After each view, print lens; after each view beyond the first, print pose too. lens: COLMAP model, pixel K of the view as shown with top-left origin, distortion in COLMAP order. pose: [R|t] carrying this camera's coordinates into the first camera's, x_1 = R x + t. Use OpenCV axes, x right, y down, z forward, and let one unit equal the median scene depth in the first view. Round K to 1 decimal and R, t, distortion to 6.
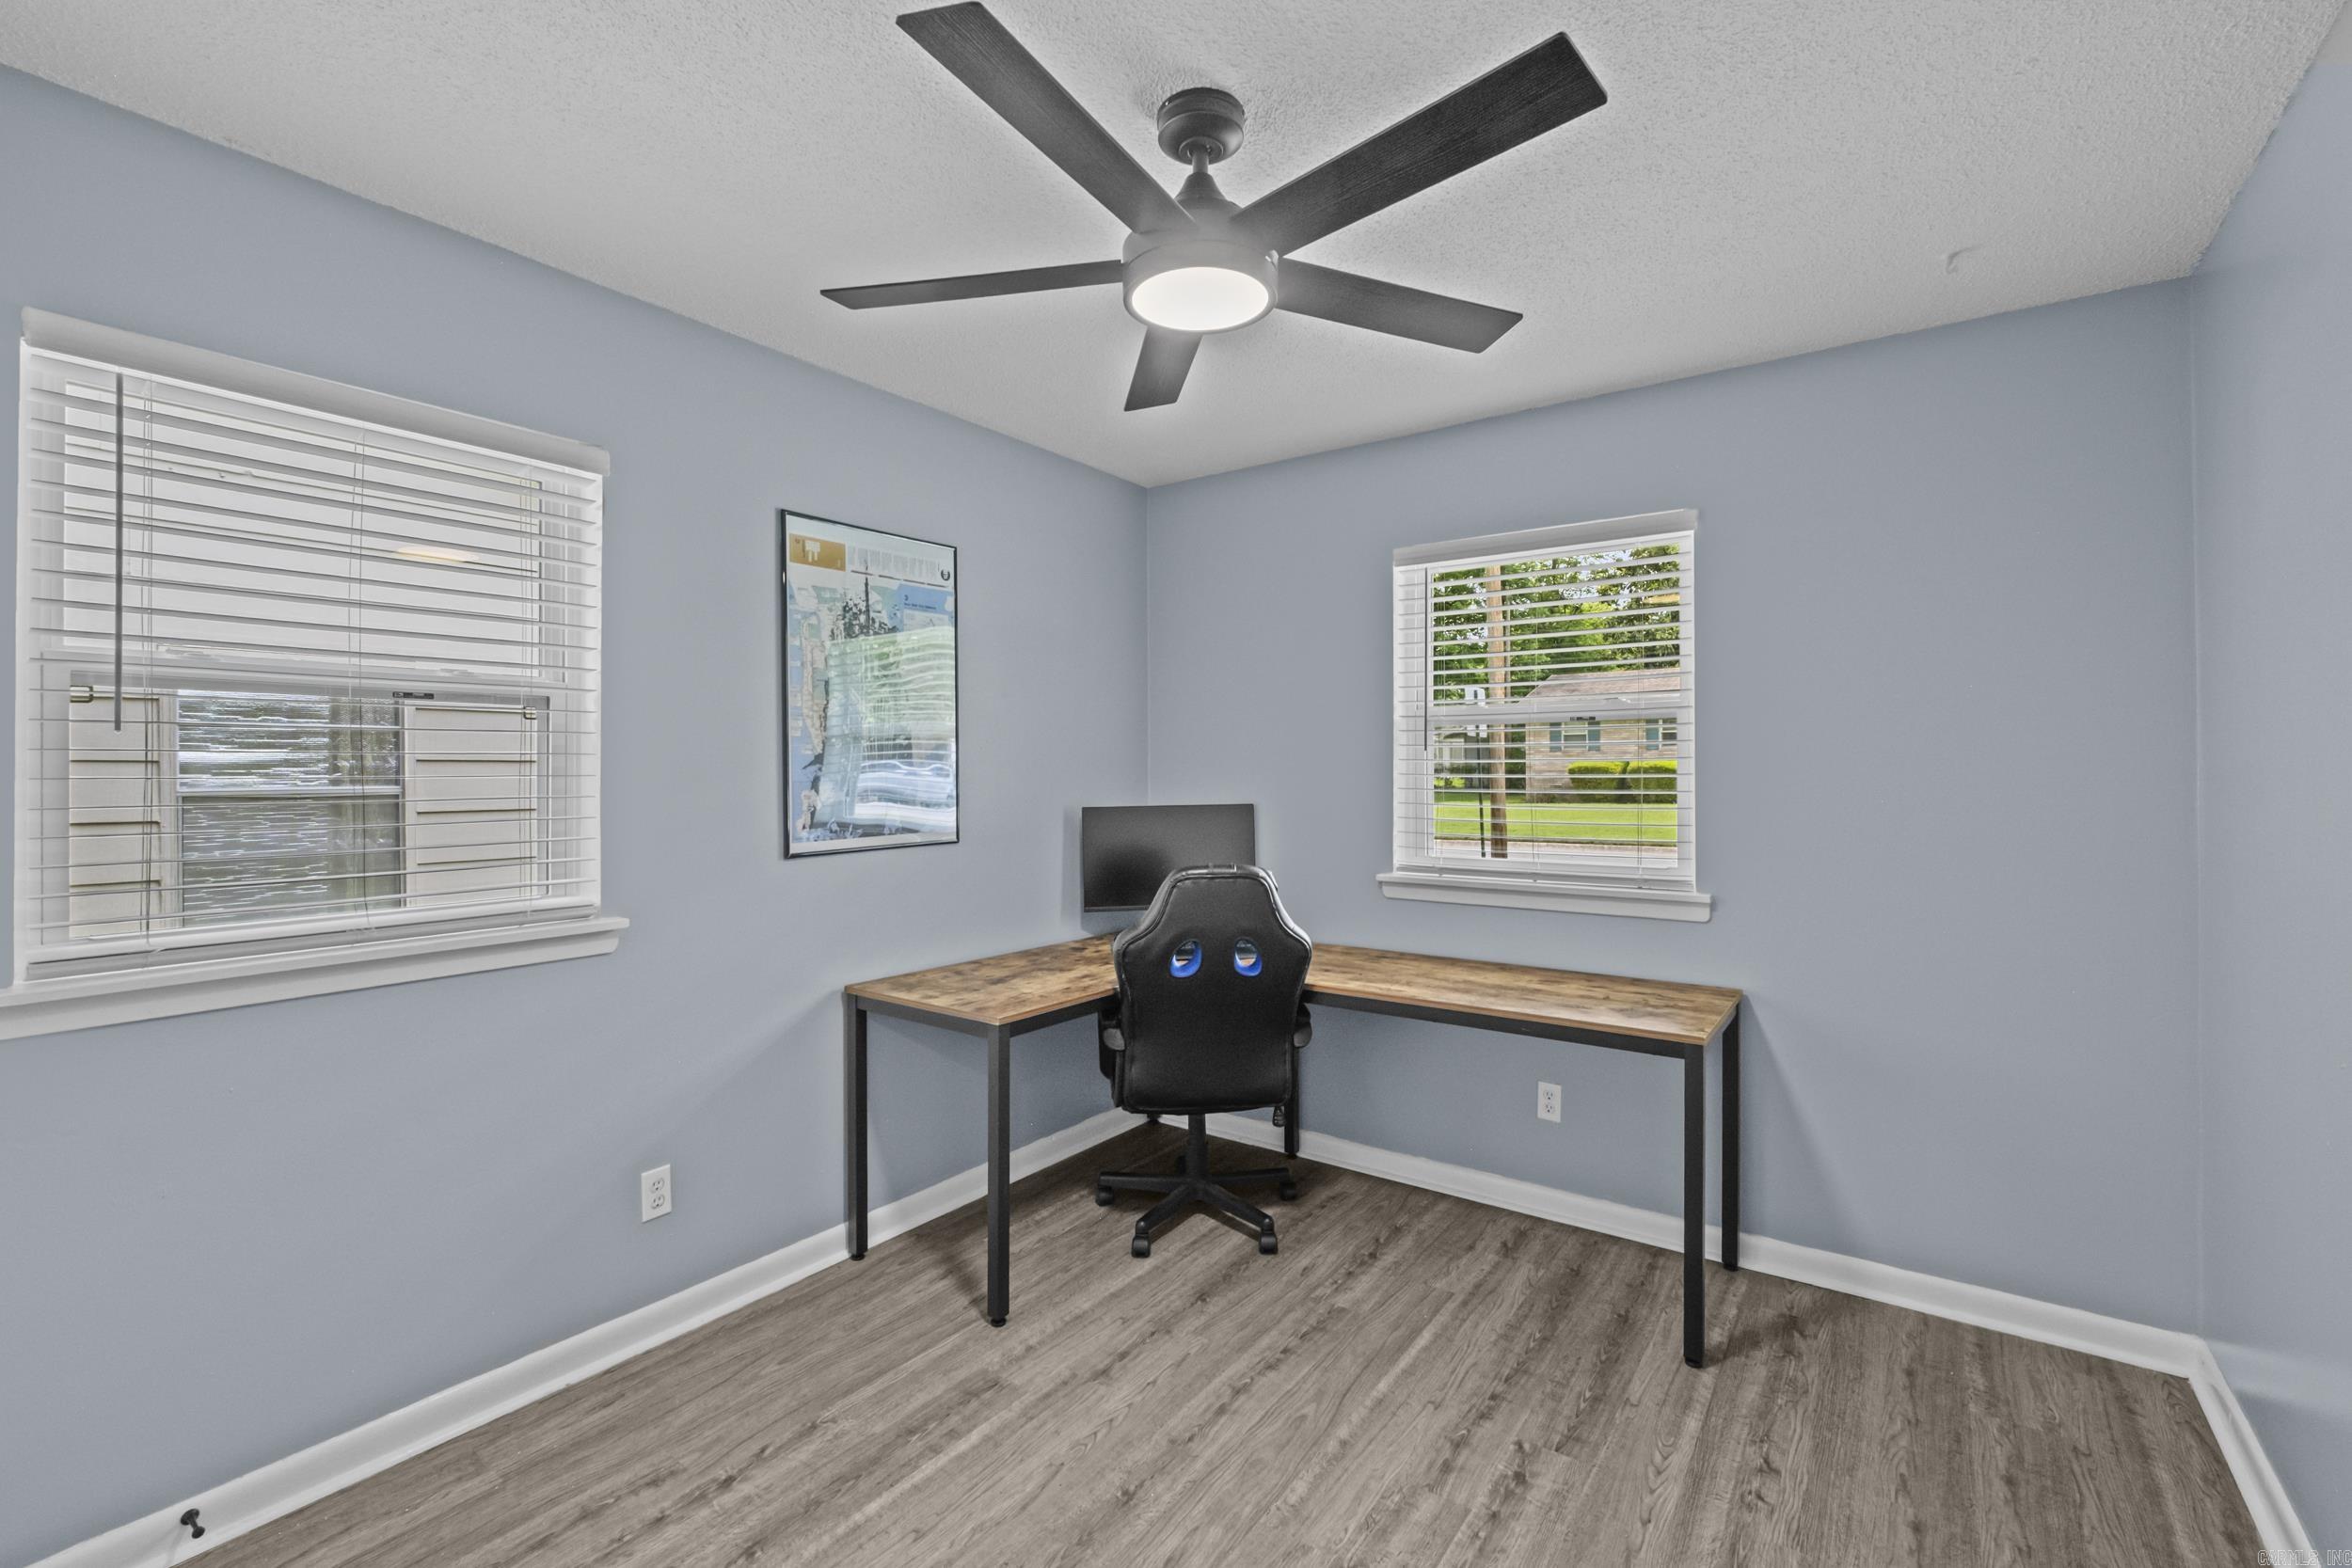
lens RADIAL K [[1026.8, 0, 1166.5], [0, 1026.8, 773.9], [0, 0, 1]] dist [-0.005972, 0.000038]
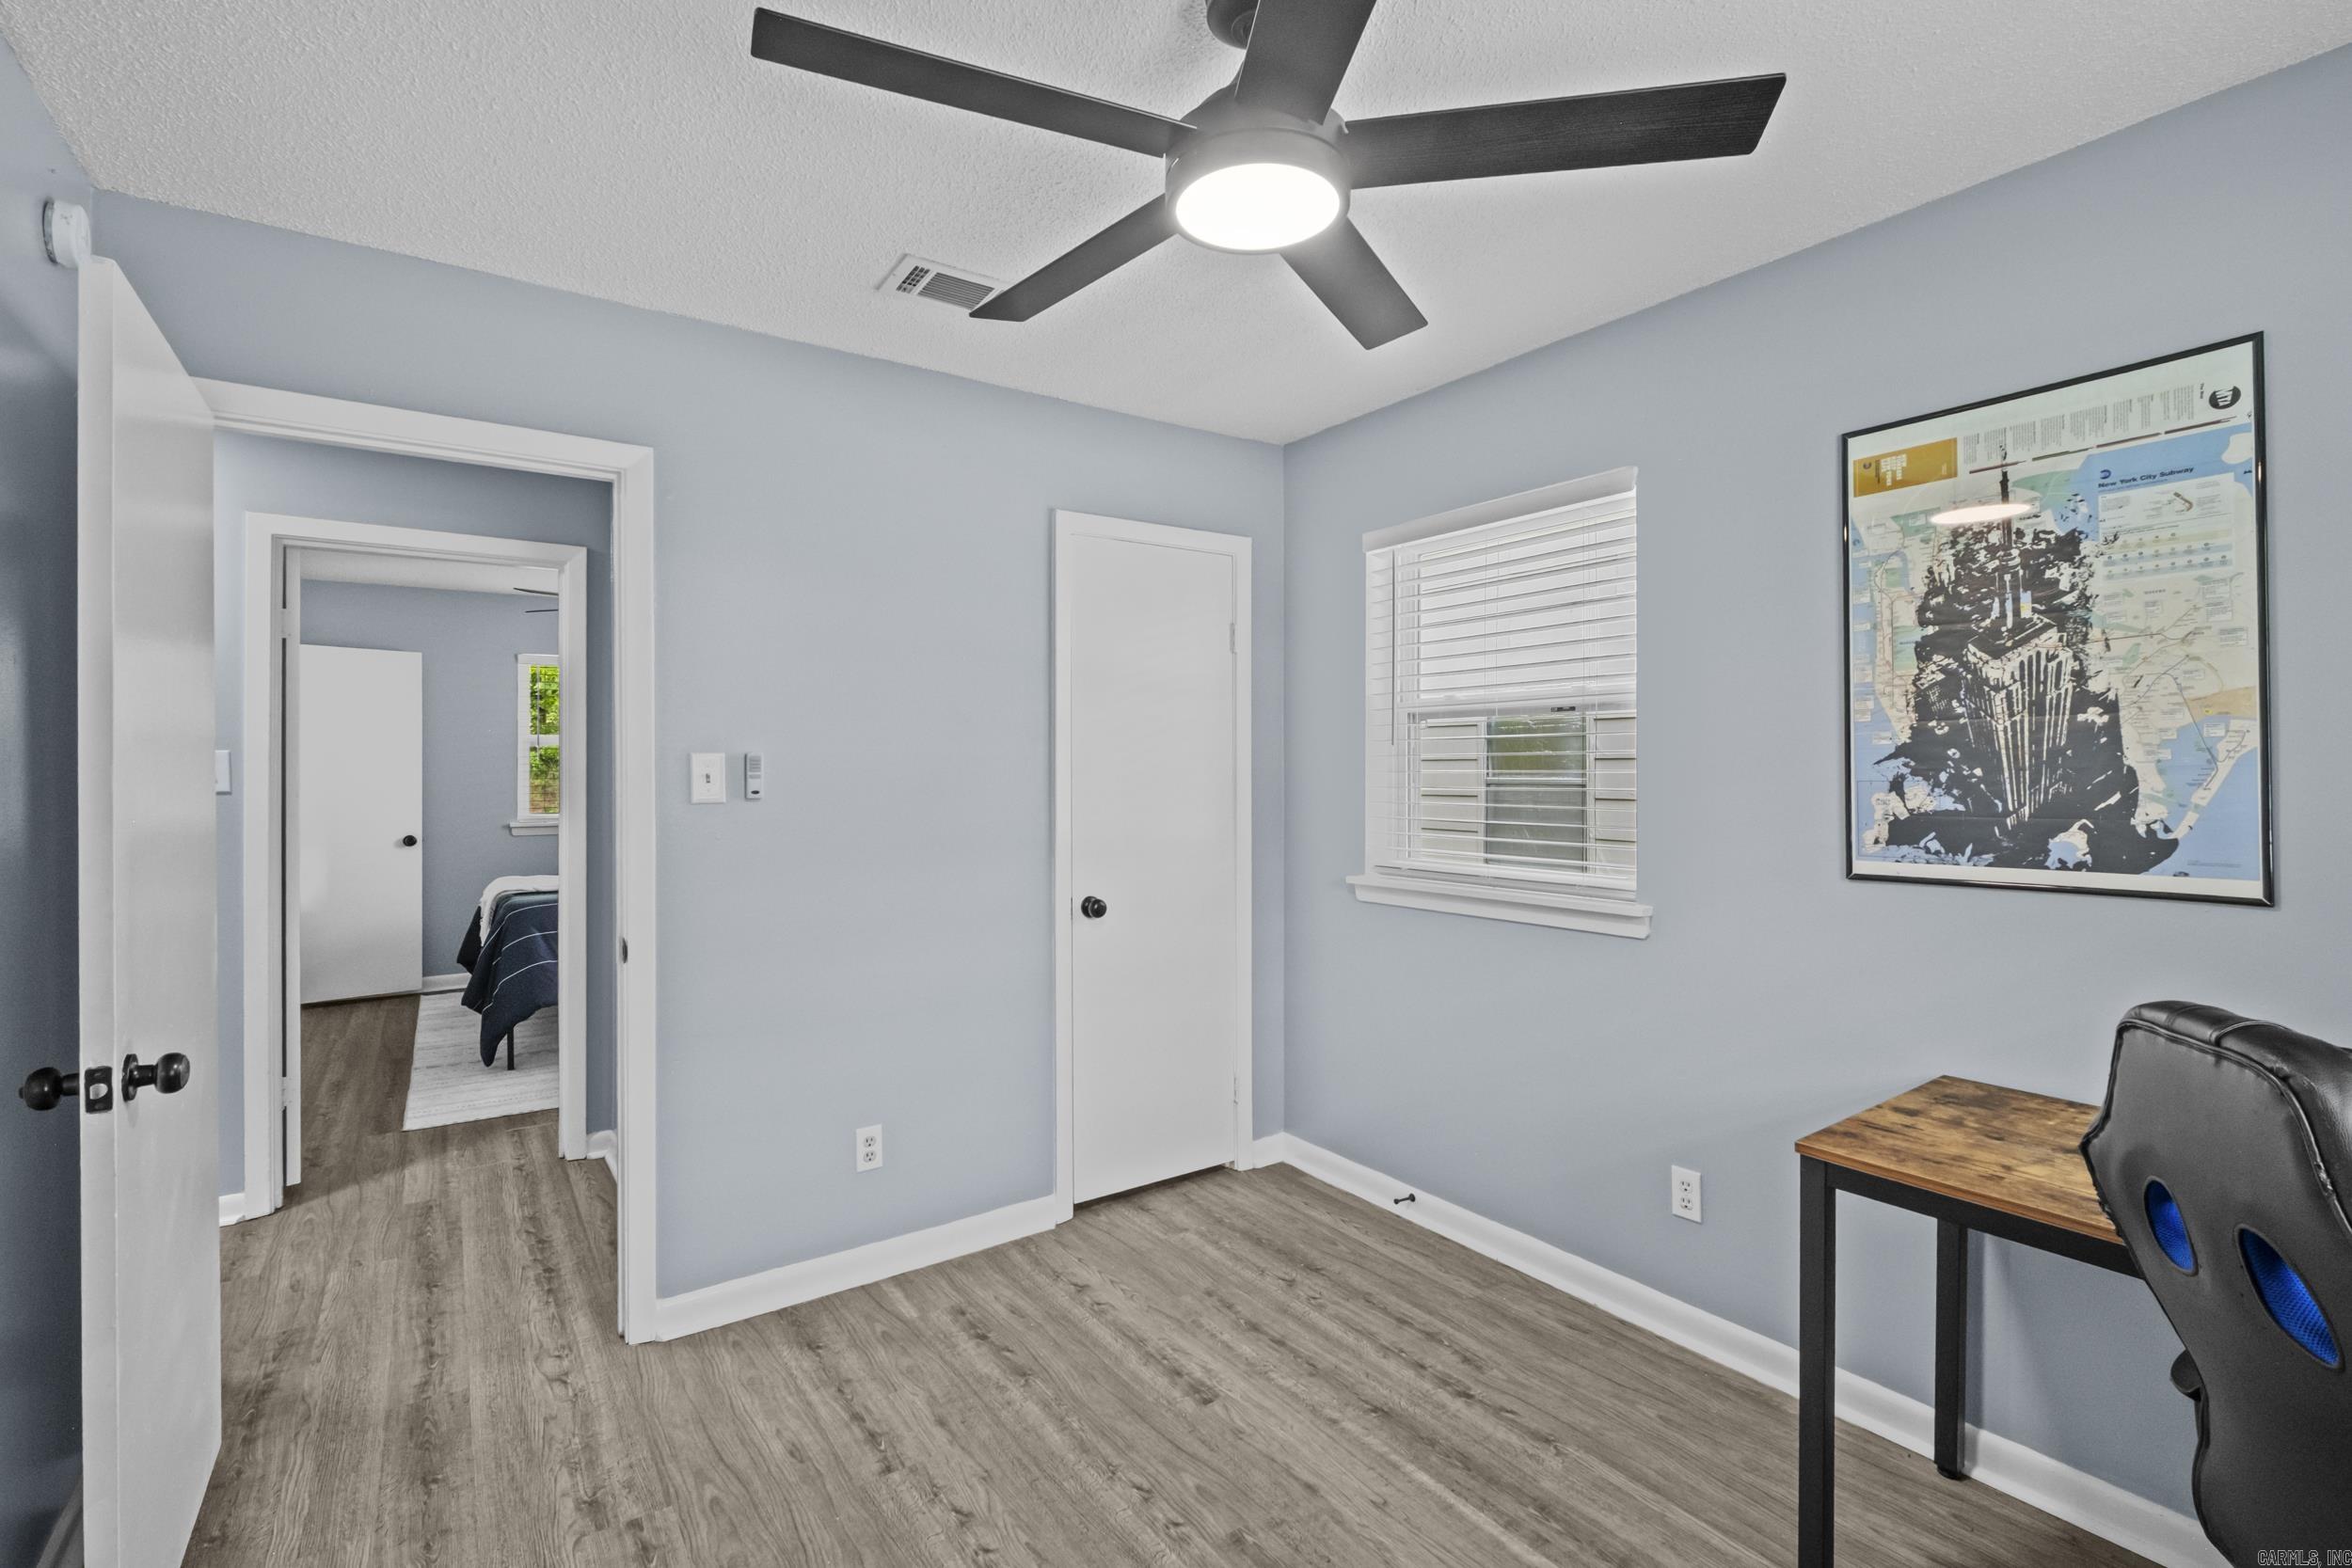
lens RADIAL K [[1026.8, 0, 1140.2], [0, 1026.8, 776.9], [0, 0, 1]] dist [-0.005972, 0.000038]
pose [[-0.328890, 0.013342, -0.944274, 0.630495], [0.000318, 0.999902, 0.014018, -0.007272], [0.944368, 0.004310, -0.328862, 0.863974]]
